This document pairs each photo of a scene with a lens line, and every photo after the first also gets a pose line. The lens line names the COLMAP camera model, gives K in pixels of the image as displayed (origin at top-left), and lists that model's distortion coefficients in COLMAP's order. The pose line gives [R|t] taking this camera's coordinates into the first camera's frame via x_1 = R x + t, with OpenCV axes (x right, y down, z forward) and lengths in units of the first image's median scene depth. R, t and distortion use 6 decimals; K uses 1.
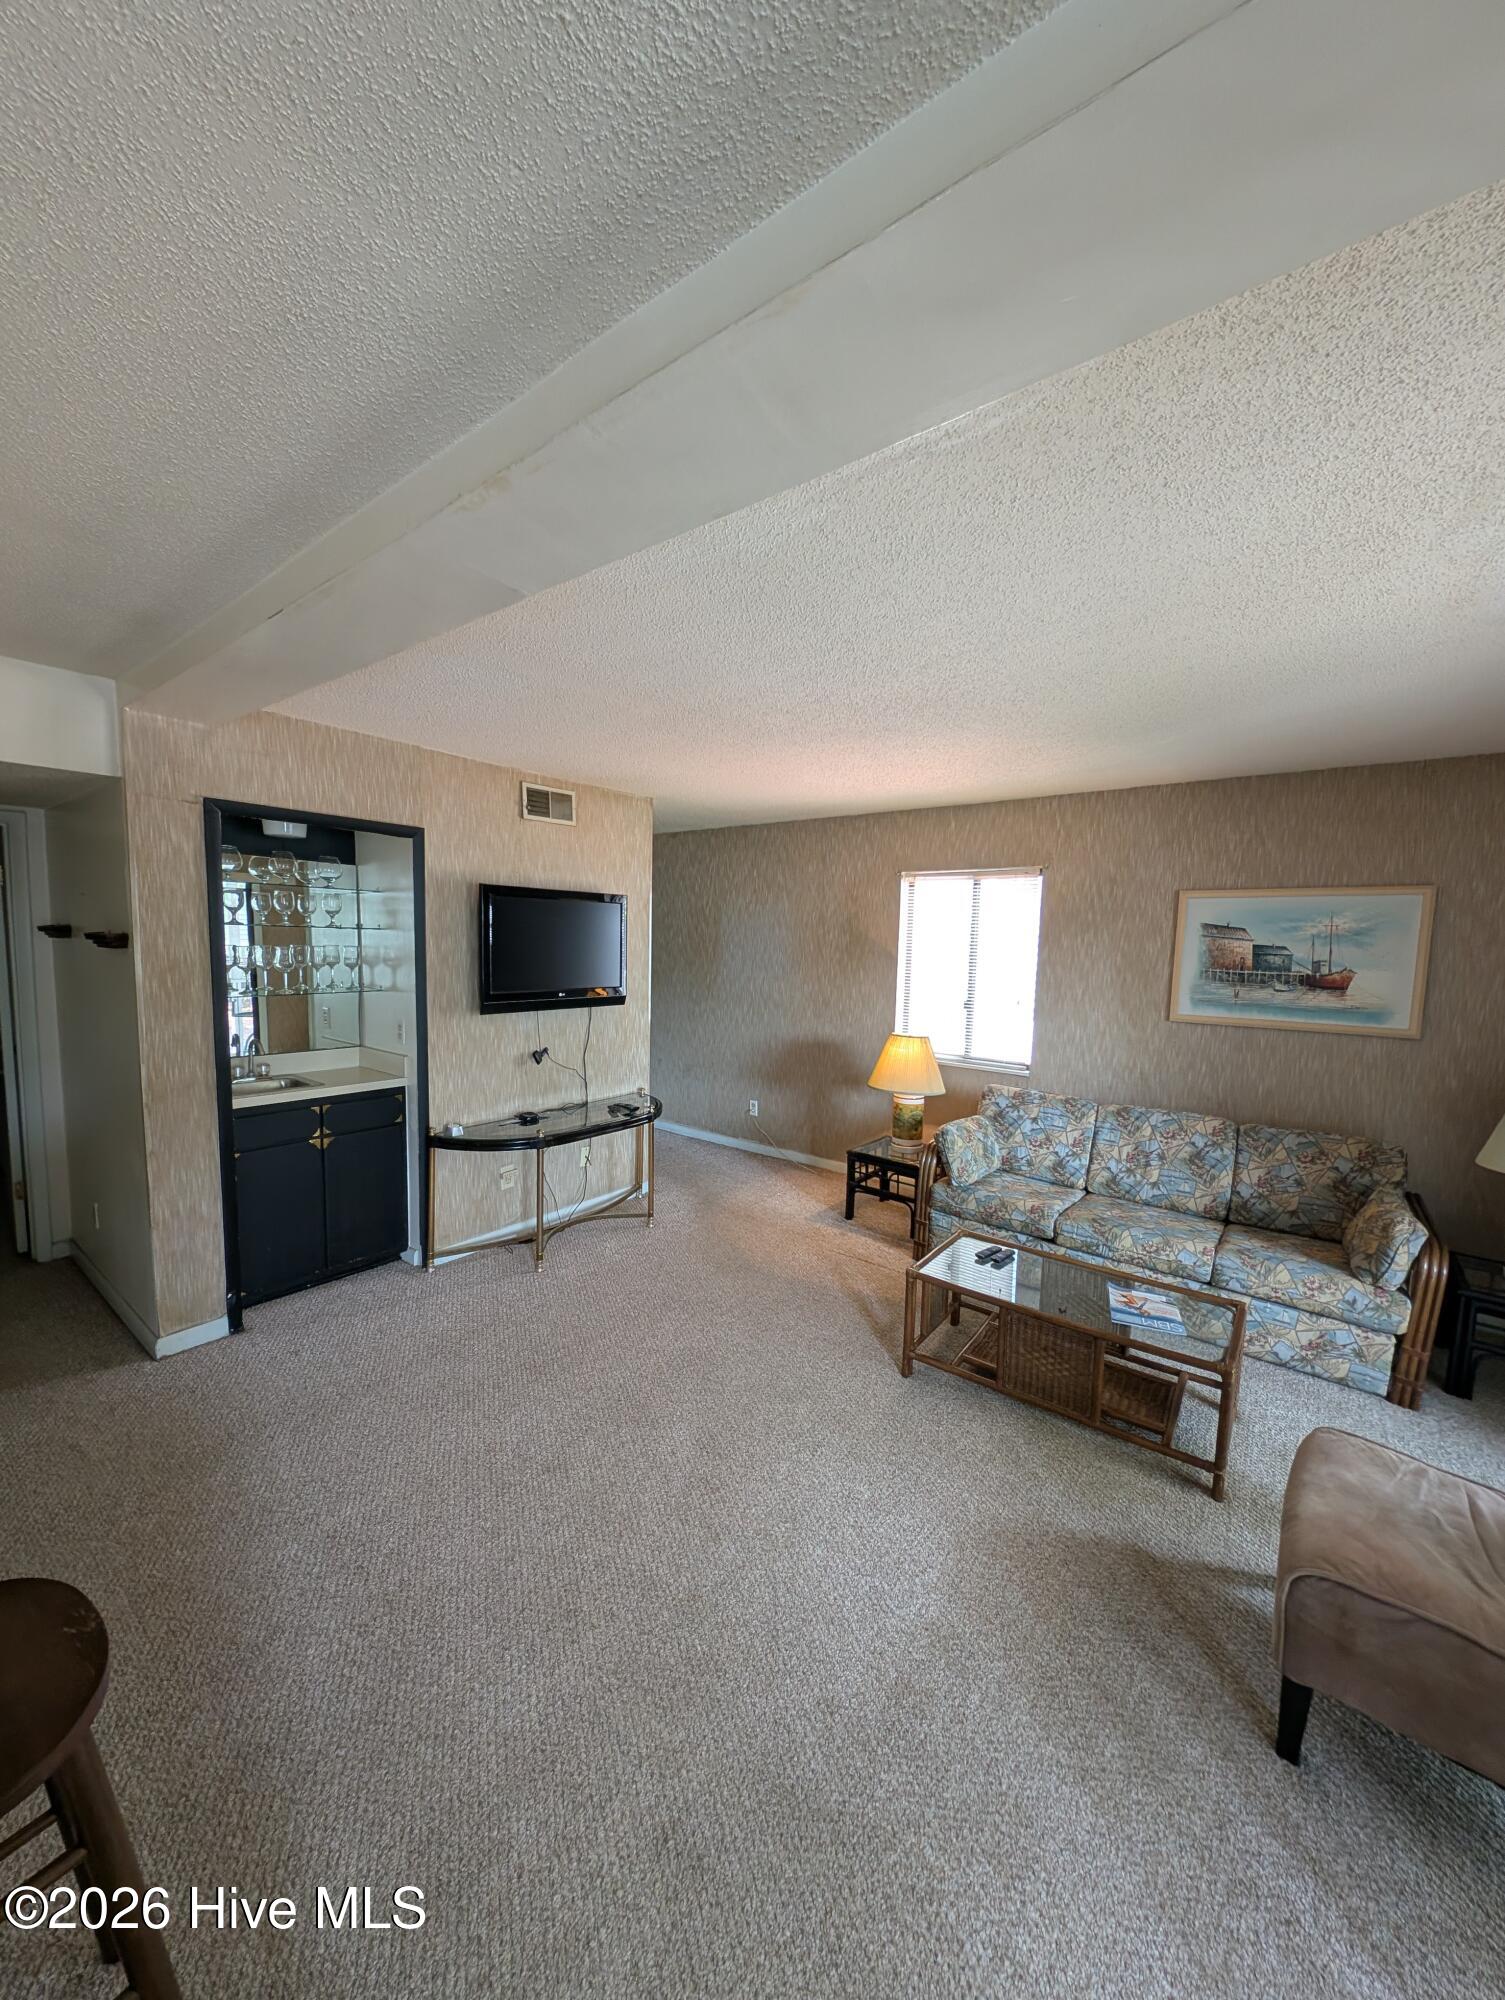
lens RADIAL K [[741.7, 0, 744.8], [0, 741.7, 1007.9], [0, 0, 1]] dist [0.018146, -0.015926]
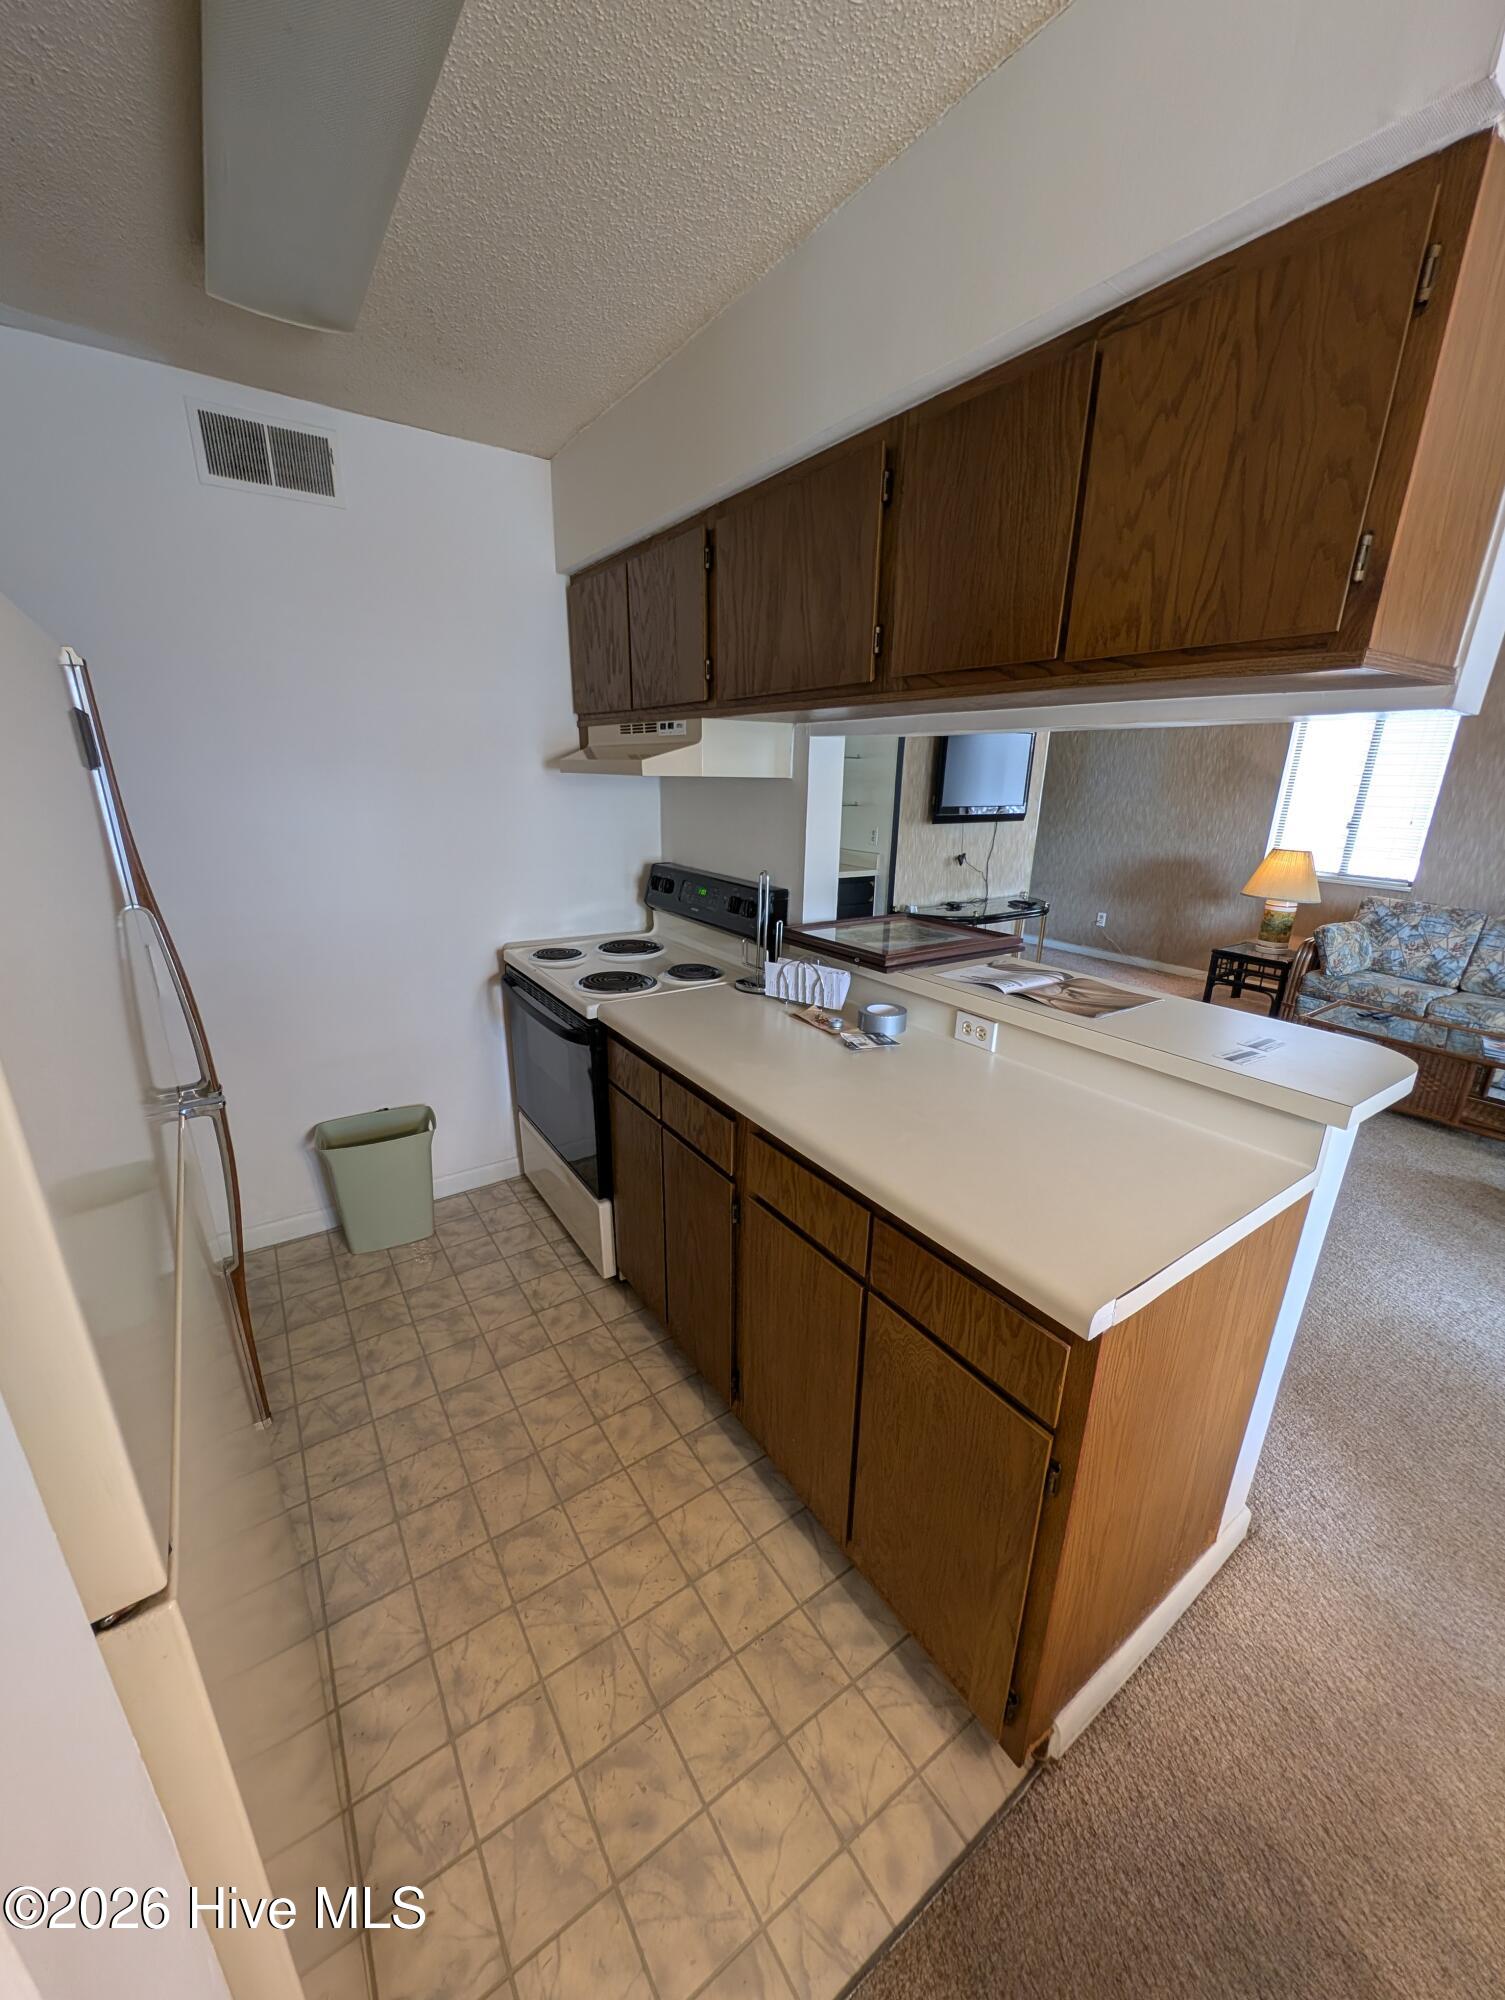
lens RADIAL K [[741.7, 0, 744.8], [0, 741.7, 1007.9], [0, 0, 1]] dist [0.018146, -0.015926]
pose [[0.953206, 0.082031, -0.290980, -0.233665], [-0.019936, 0.977445, 0.210248, 0.052045], [0.301664, -0.194609, 0.933341, -0.373756]]
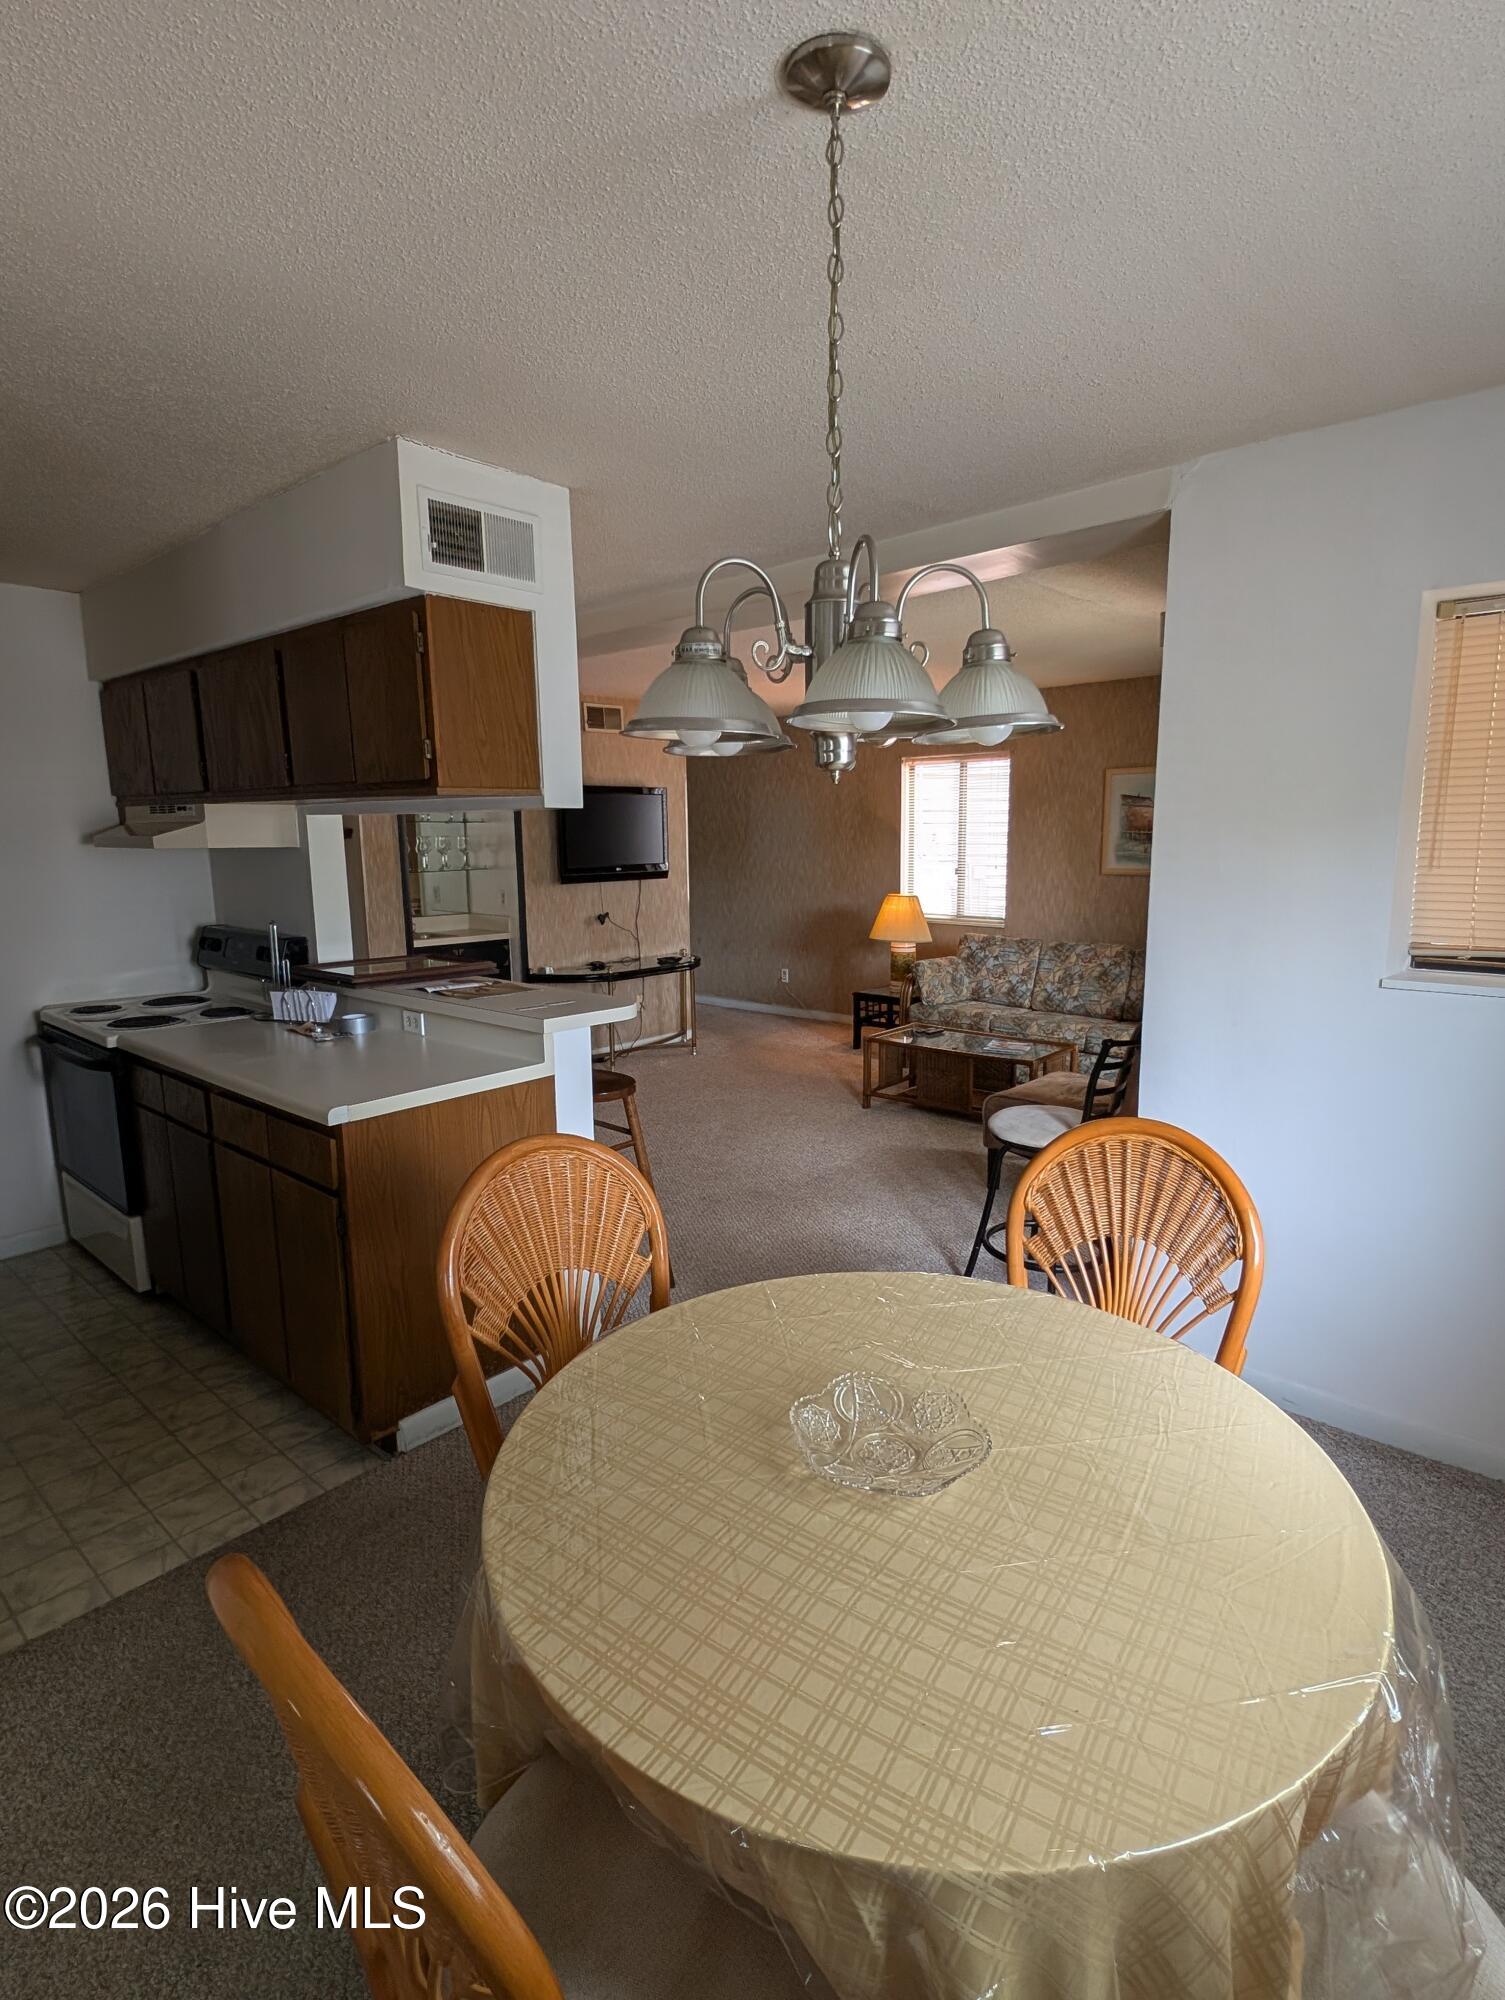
lens RADIAL K [[1022.0, 0, 762.6], [0, 1022.0, 994.3], [0, 0, 1]] dist [-0.000516, -0.000120]
pose [[0.997973, -0.025172, -0.058455, 0.093708], [0.029024, 0.997397, 0.066013, 0.085163], [0.056641, -0.067576, 0.996105, -0.723348]]
